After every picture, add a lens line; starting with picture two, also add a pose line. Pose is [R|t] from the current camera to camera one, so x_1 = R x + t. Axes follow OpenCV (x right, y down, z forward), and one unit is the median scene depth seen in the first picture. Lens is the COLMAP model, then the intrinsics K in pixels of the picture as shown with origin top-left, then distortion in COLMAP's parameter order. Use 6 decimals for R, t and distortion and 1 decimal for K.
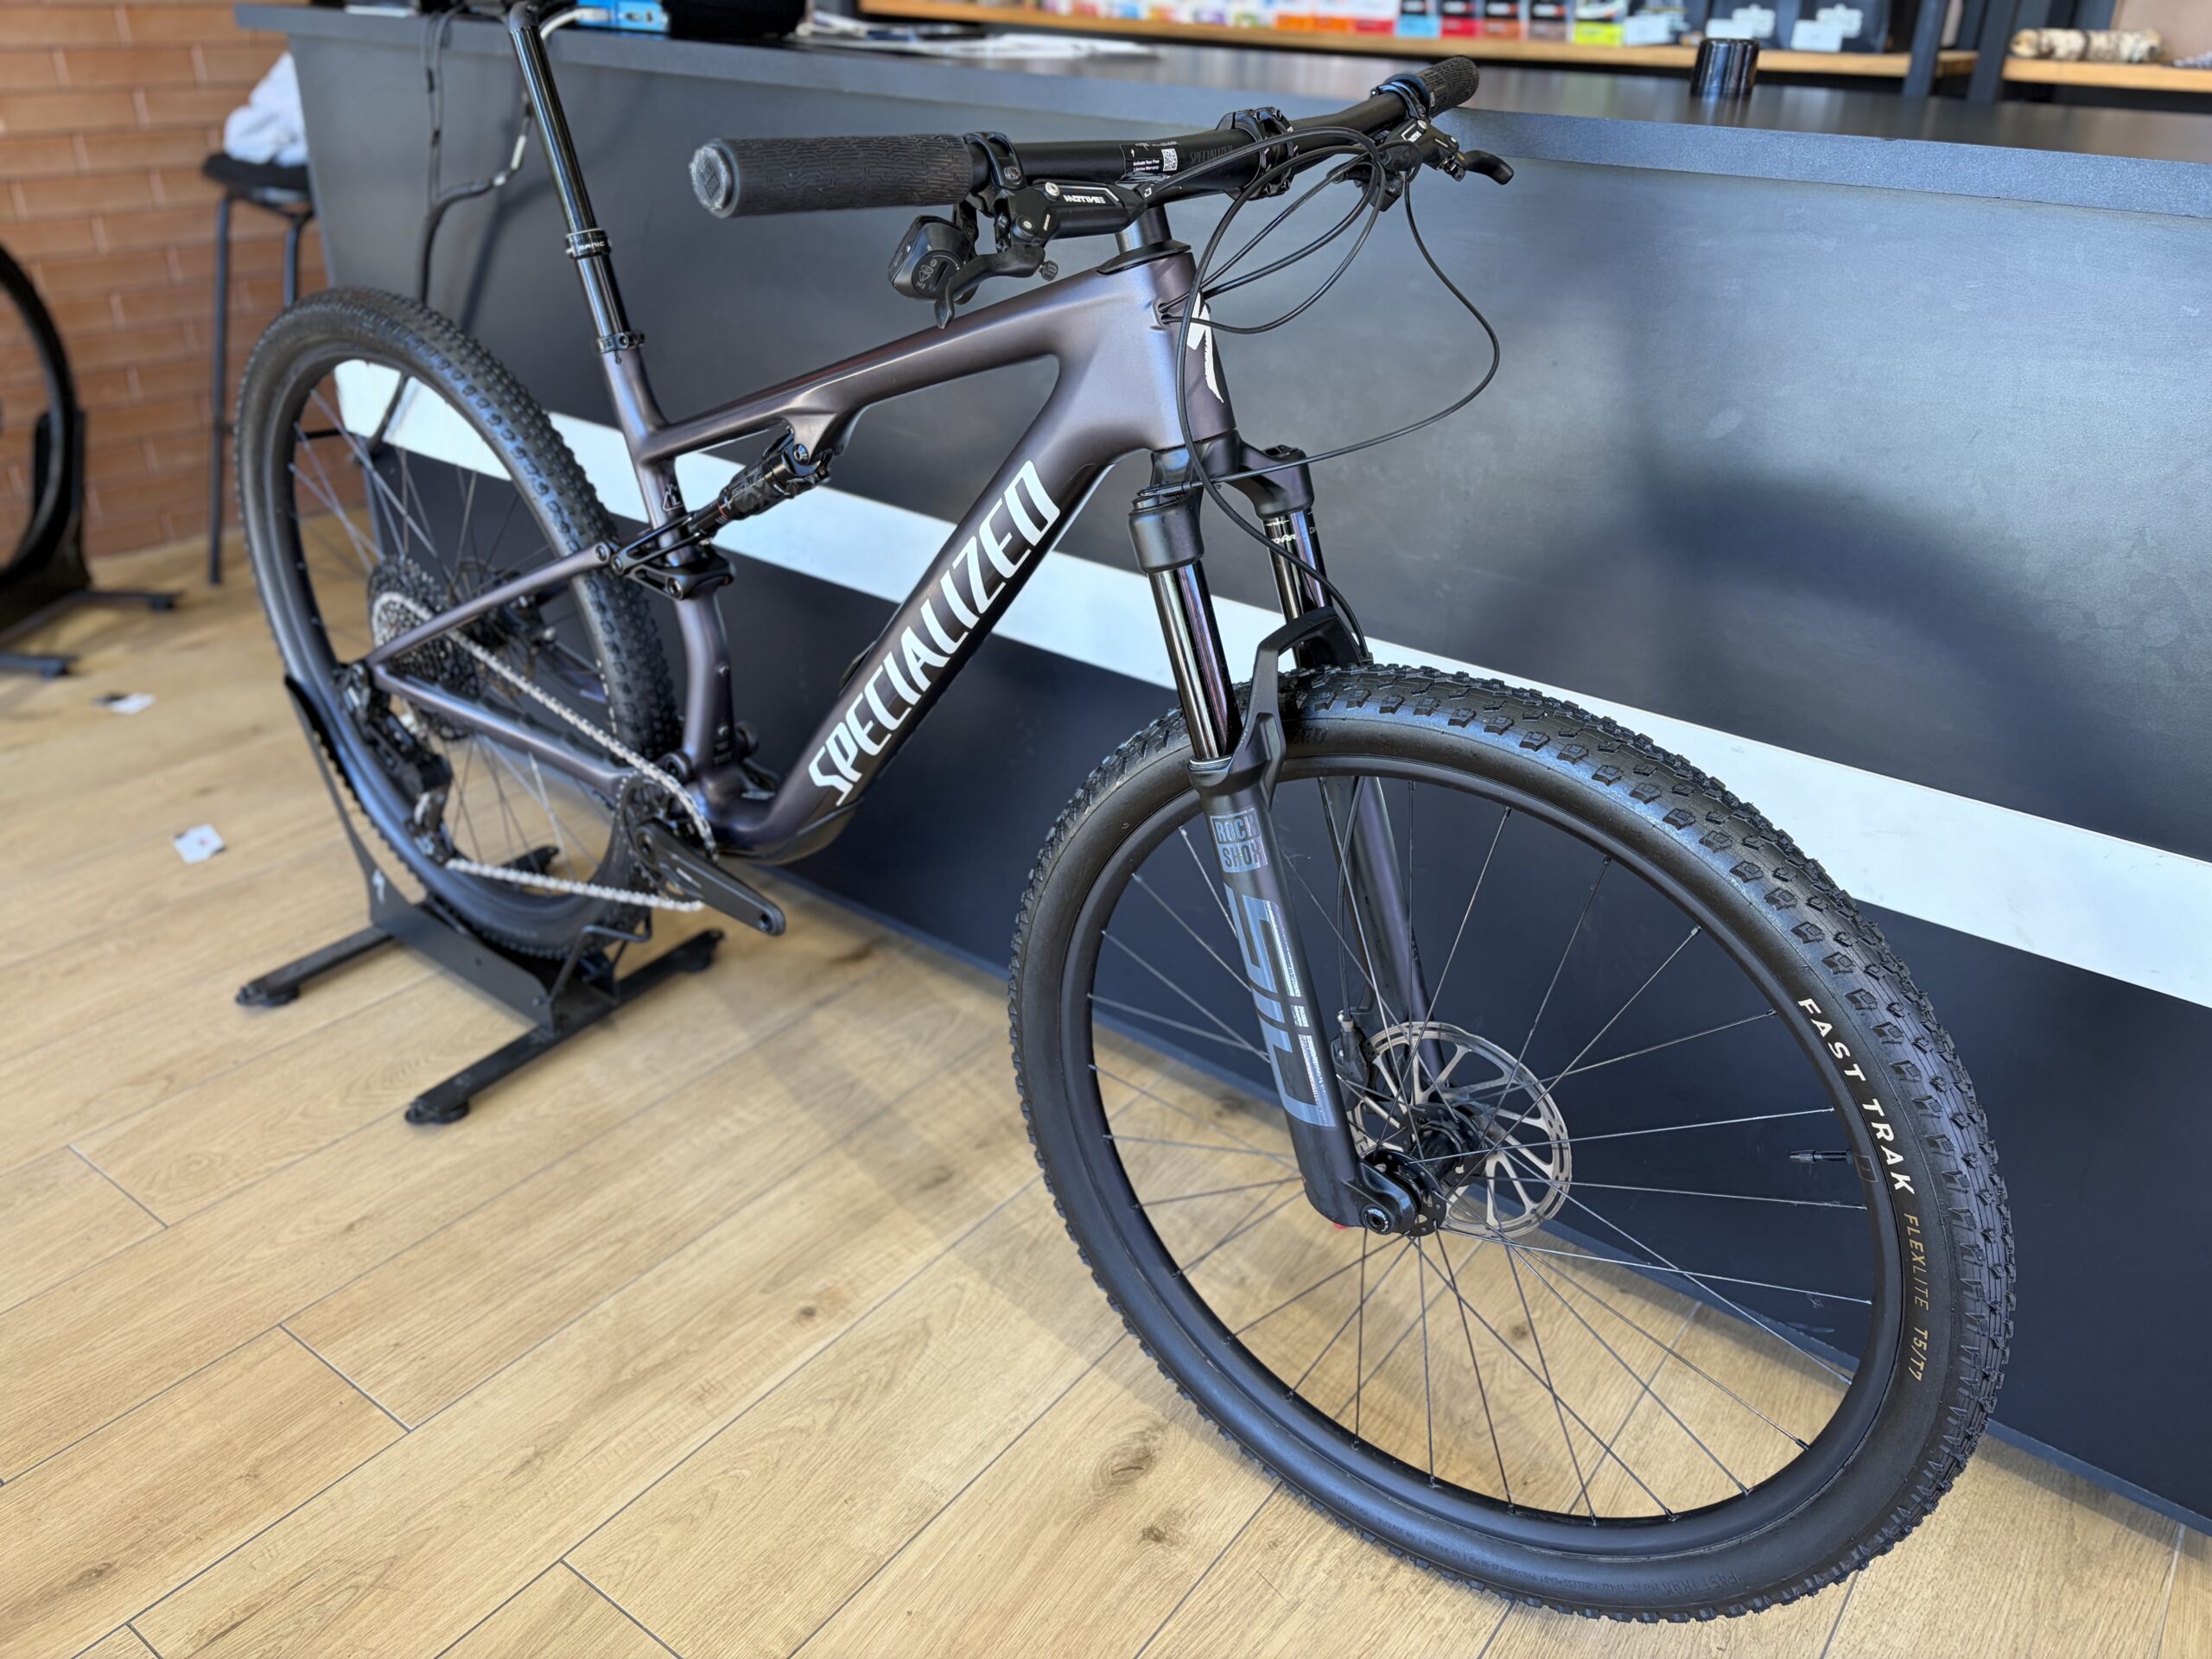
lens RADIAL K [[1708.9, 0, 1101.0], [0, 1708.9, 854.3], [0, 0, 1]] dist [0.041804, -0.051733]
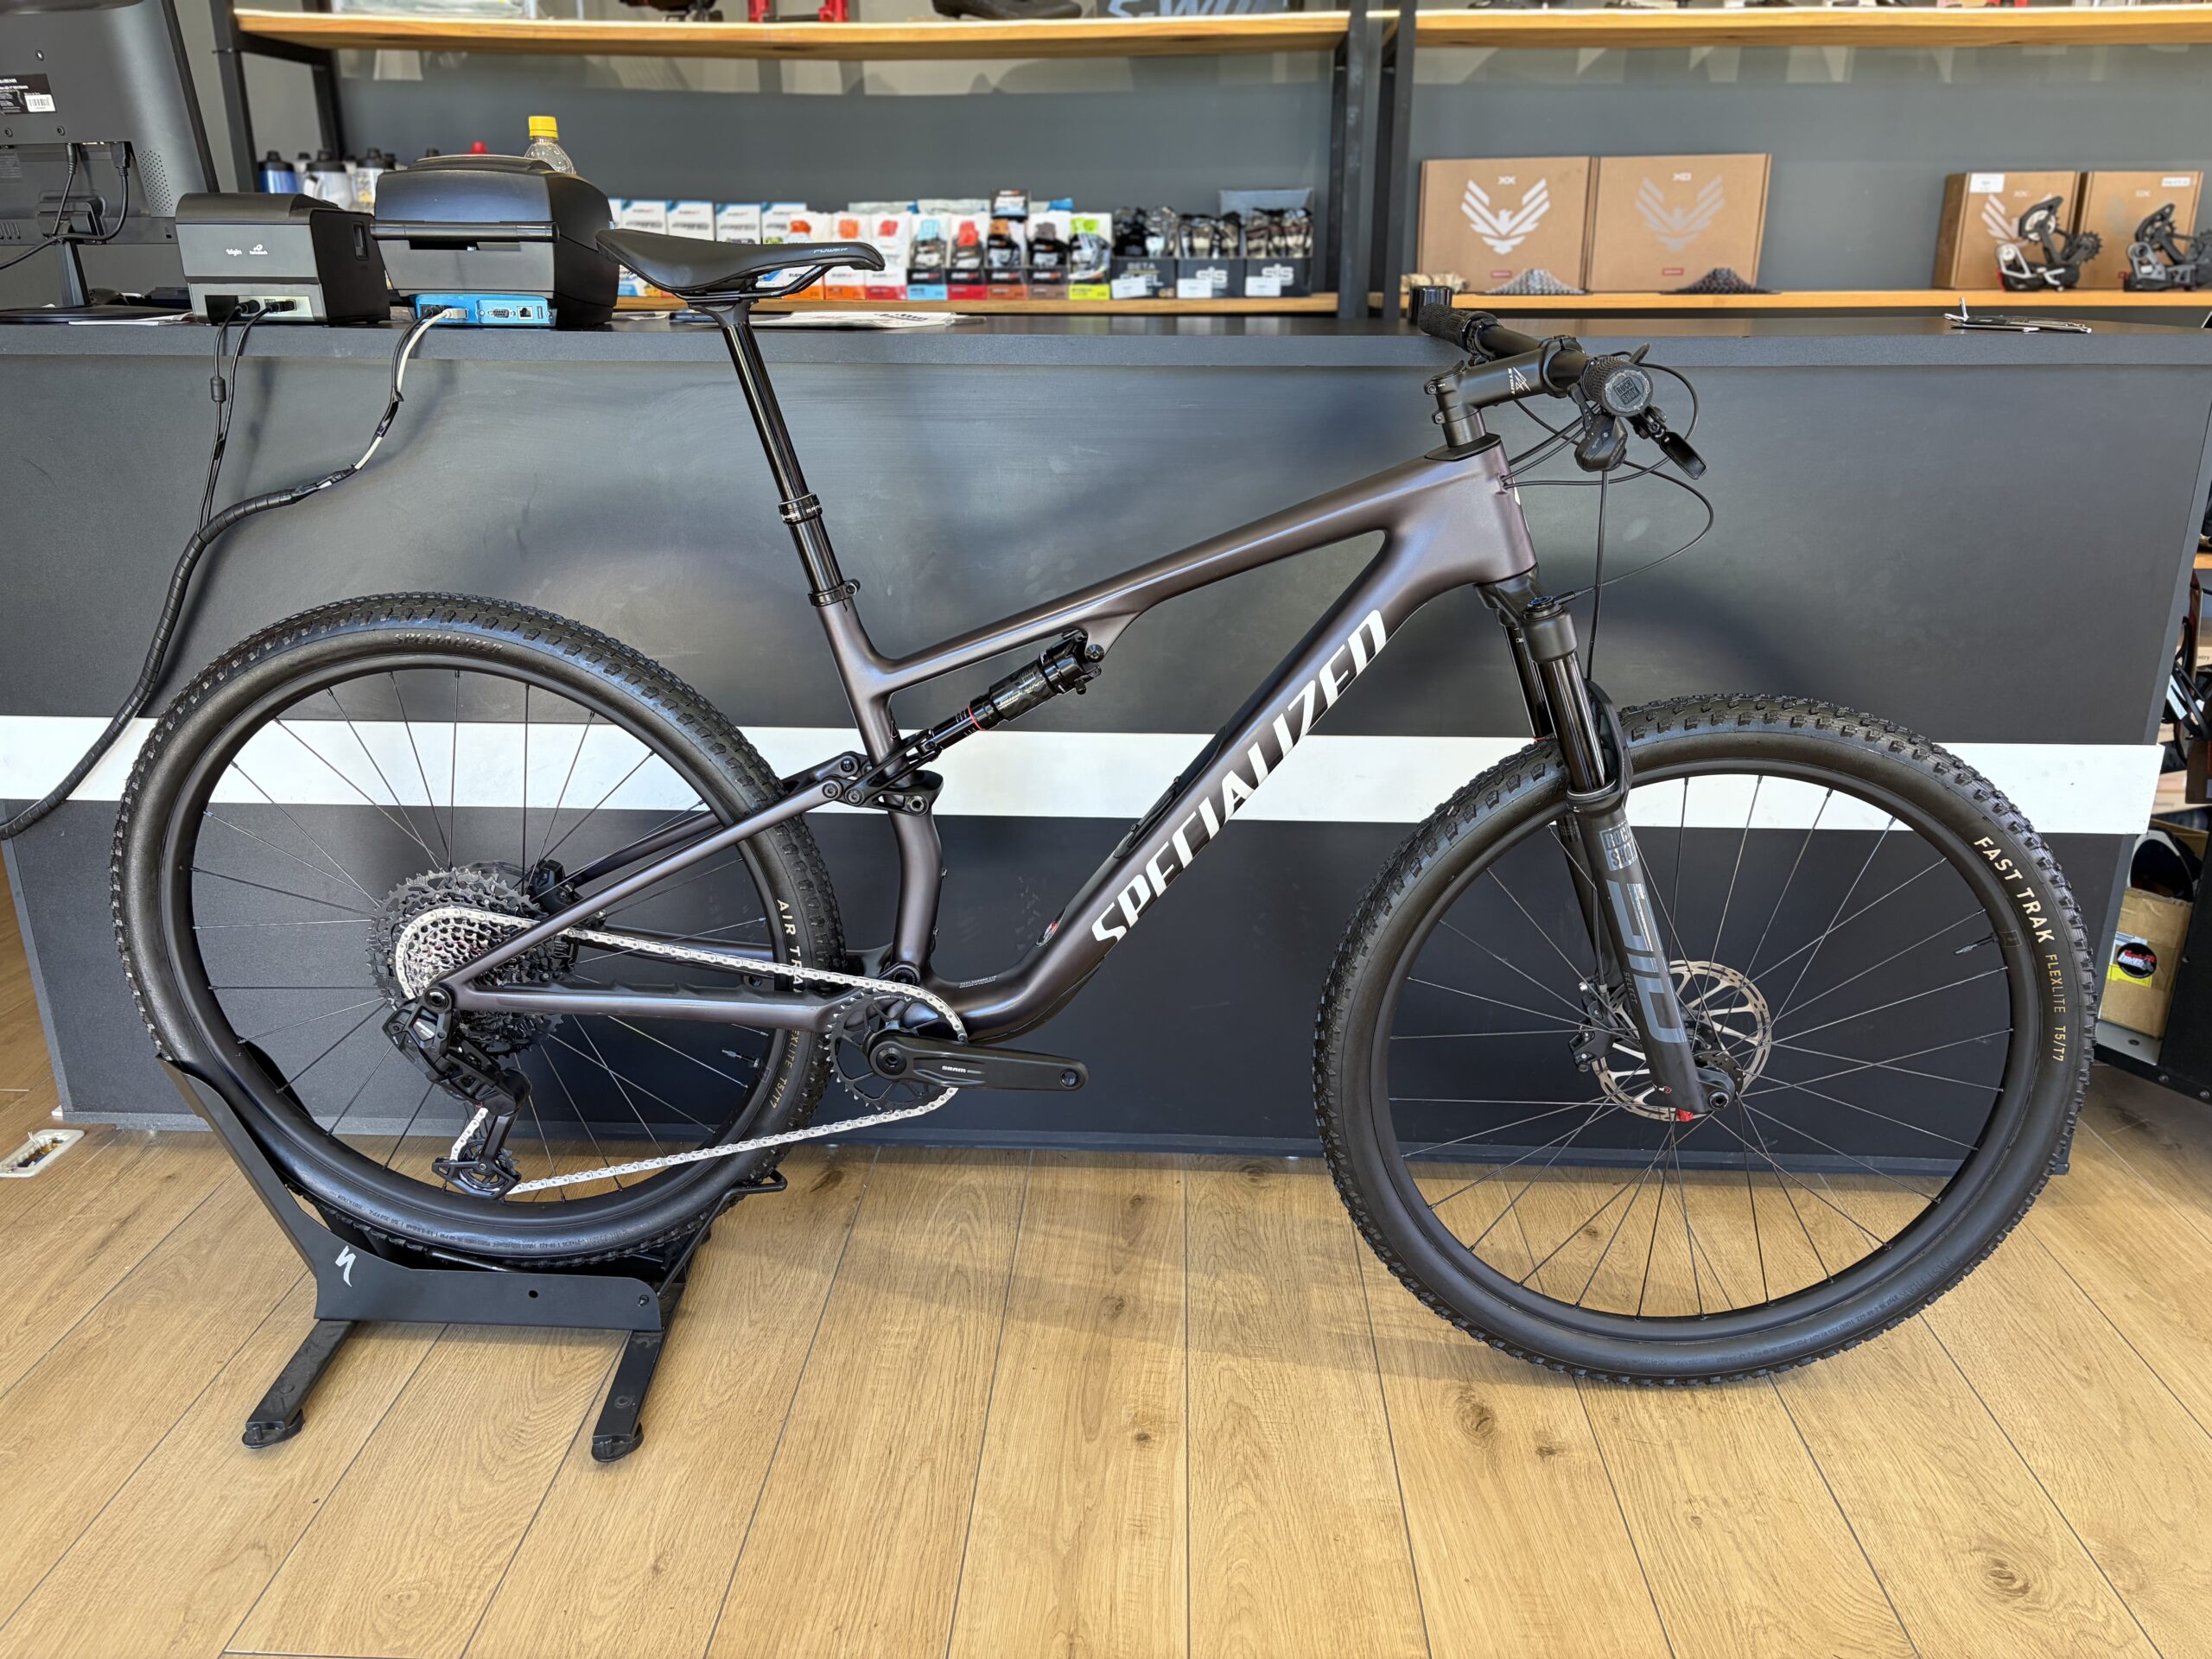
lens RADIAL K [[1708.9, 0, 1106.0], [0, 1708.9, 853.5], [0, 0, 1]] dist [0.041804, -0.051733]
pose [[0.816885, -0.219168, 0.533540, -0.713770], [0.287724, 0.956529, -0.047602, -0.039231], [-0.499914, 0.192398, 0.844434, 0.037148]]
